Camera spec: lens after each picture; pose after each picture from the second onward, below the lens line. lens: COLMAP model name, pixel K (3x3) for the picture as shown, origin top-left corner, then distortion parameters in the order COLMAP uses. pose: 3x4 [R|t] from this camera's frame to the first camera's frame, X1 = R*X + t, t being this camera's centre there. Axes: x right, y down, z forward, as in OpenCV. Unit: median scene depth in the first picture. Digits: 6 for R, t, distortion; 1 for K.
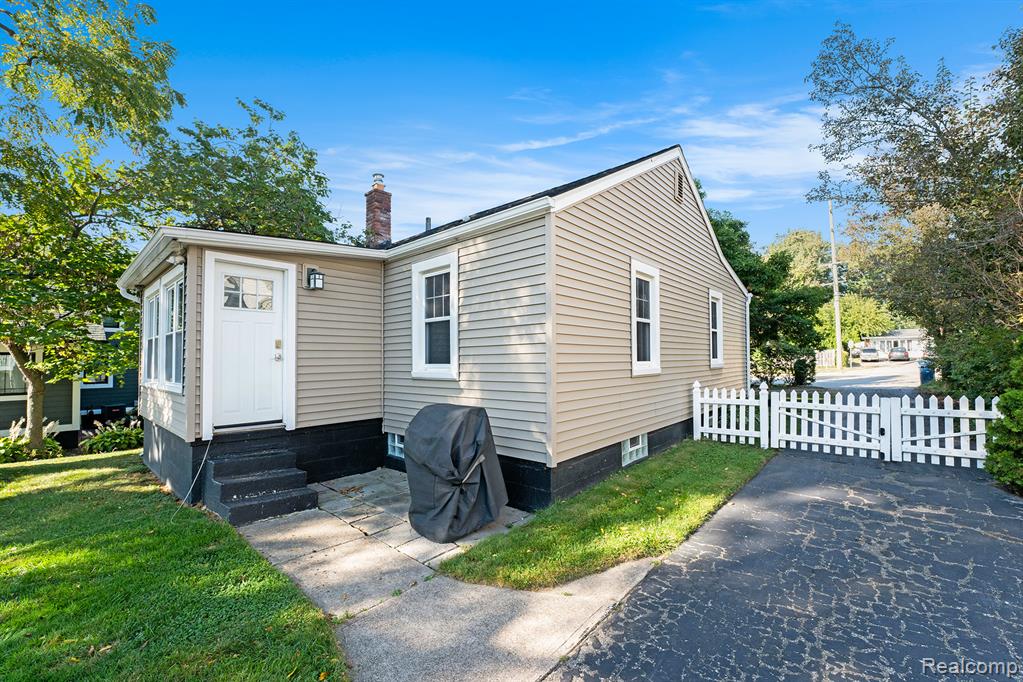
lens RADIAL K [[412.8, 0, 511.5], [0, 412.8, 341.0], [0, 0, 1]] dist [-0.001885, -0.000102]
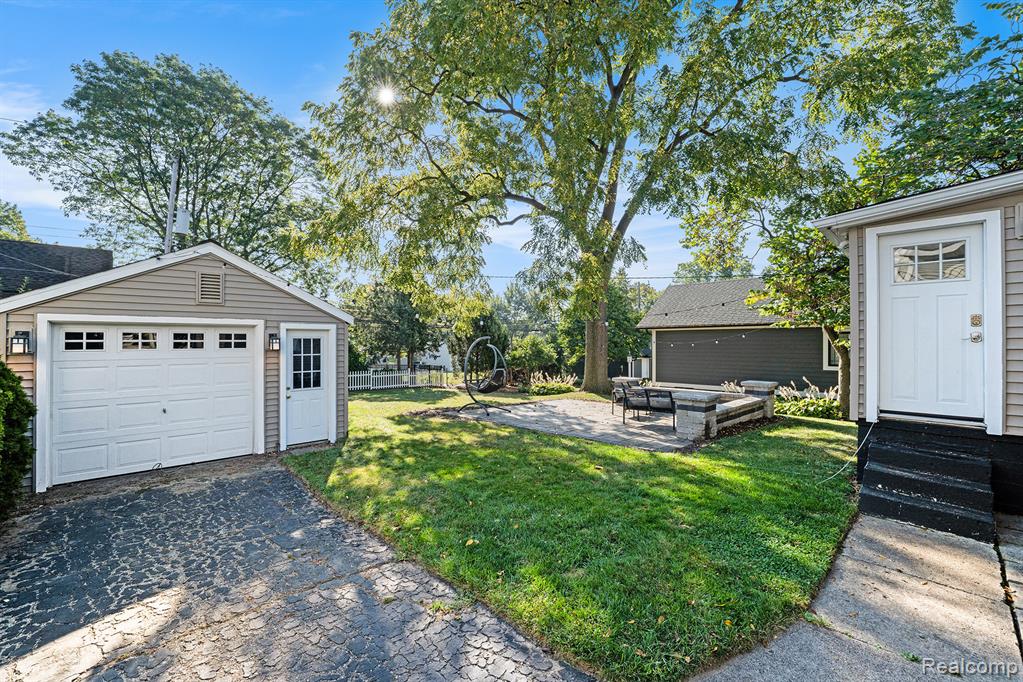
lens RADIAL K [[412.8, 0, 511.5], [0, 412.8, 341.0], [0, 0, 1]] dist [-0.001885, -0.000102]
pose [[-0.016233, 0.006944, -0.999844, 0.286646], [0.046988, 0.998876, 0.006175, 0.001341], [0.998764, -0.046880, -0.016541, 0.193237]]
